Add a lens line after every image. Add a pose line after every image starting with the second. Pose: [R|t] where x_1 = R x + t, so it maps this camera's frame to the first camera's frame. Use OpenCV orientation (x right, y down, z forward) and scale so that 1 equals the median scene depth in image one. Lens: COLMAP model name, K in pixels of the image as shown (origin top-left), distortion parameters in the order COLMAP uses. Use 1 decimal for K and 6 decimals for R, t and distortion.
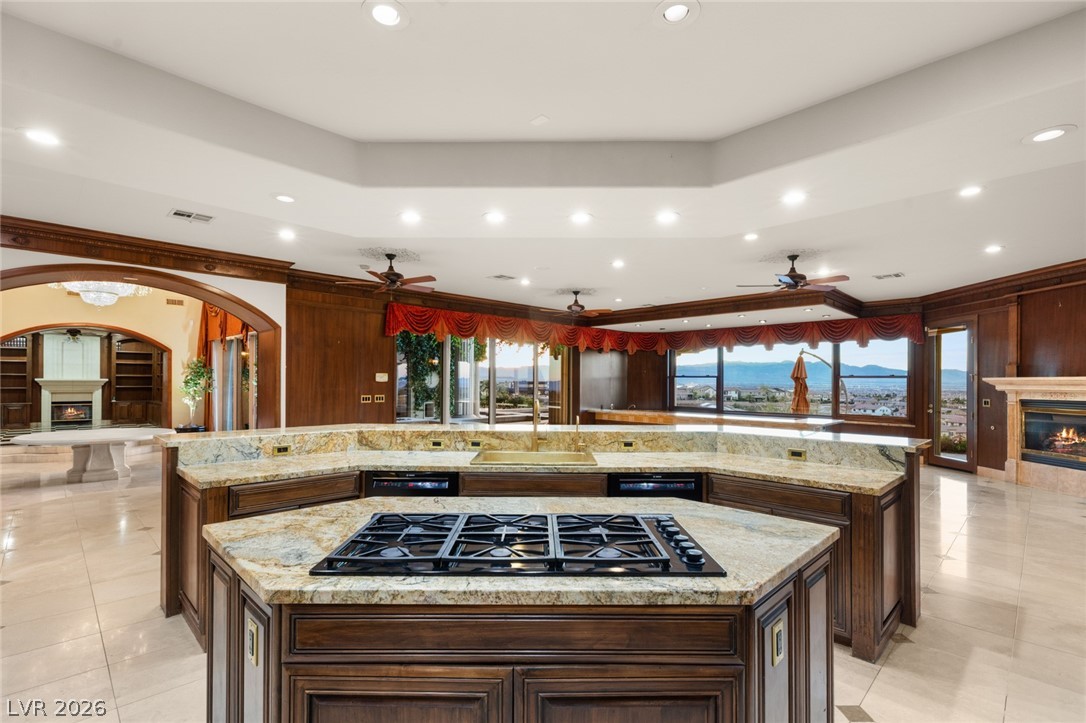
lens RADIAL K [[498.5, 0, 552.1], [0, 498.5, 381.1], [0, 0, 1]] dist [0.009717, -0.003614]
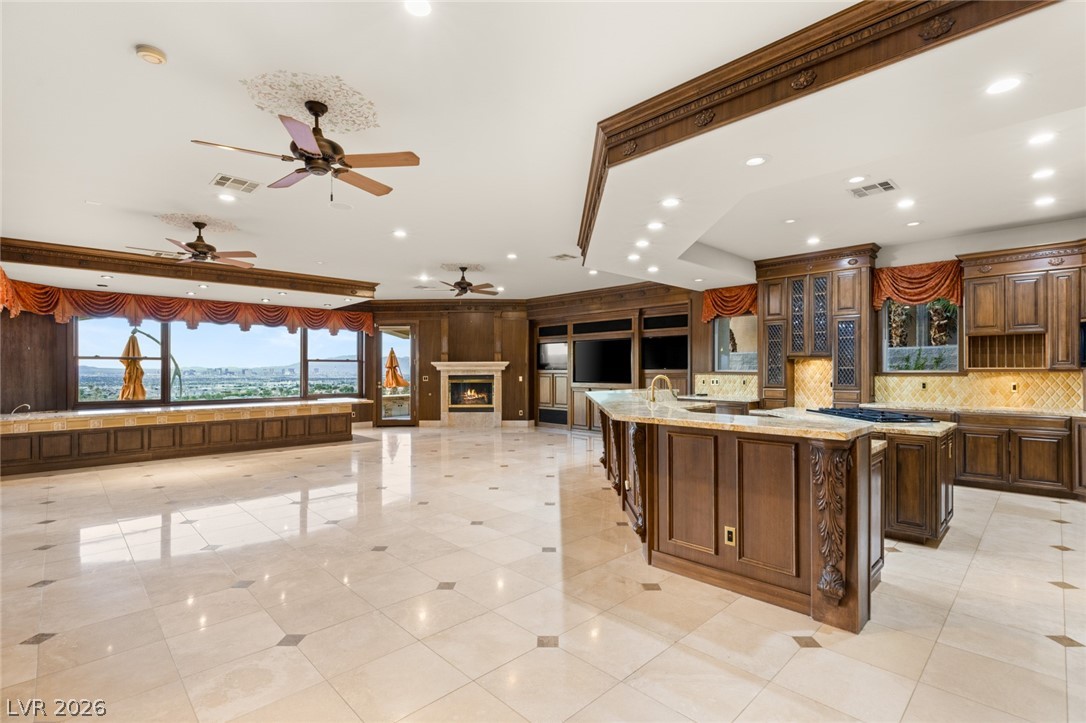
lens RADIAL K [[495.5, 0, 542.0], [0, 495.5, 366.2], [0, 0, 1]] dist [-0.008375, 0.001864]
pose [[0.029931, -0.000635, 0.999552, -0.660305], [0.001914, 0.999998, 0.000578, 0.005894], [-0.999550, 0.001896, 0.029932, 0.614686]]
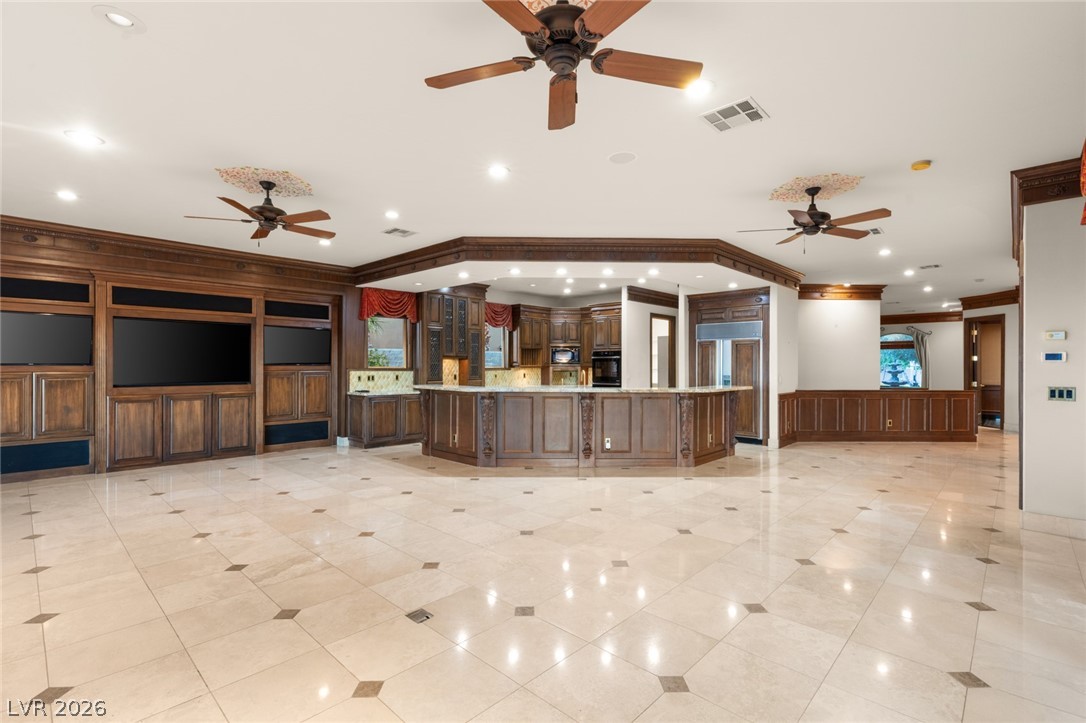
lens RADIAL K [[498.5, 0, 541.1], [0, 498.5, 364.0], [0, 0, 1]] dist [0.009717, -0.003614]
pose [[-0.999952, -0.009816, -0.000545, 0.060577], [-0.009814, 0.999950, -0.002161, 0.008803], [0.000566, -0.002155, -0.999998, 1.411155]]
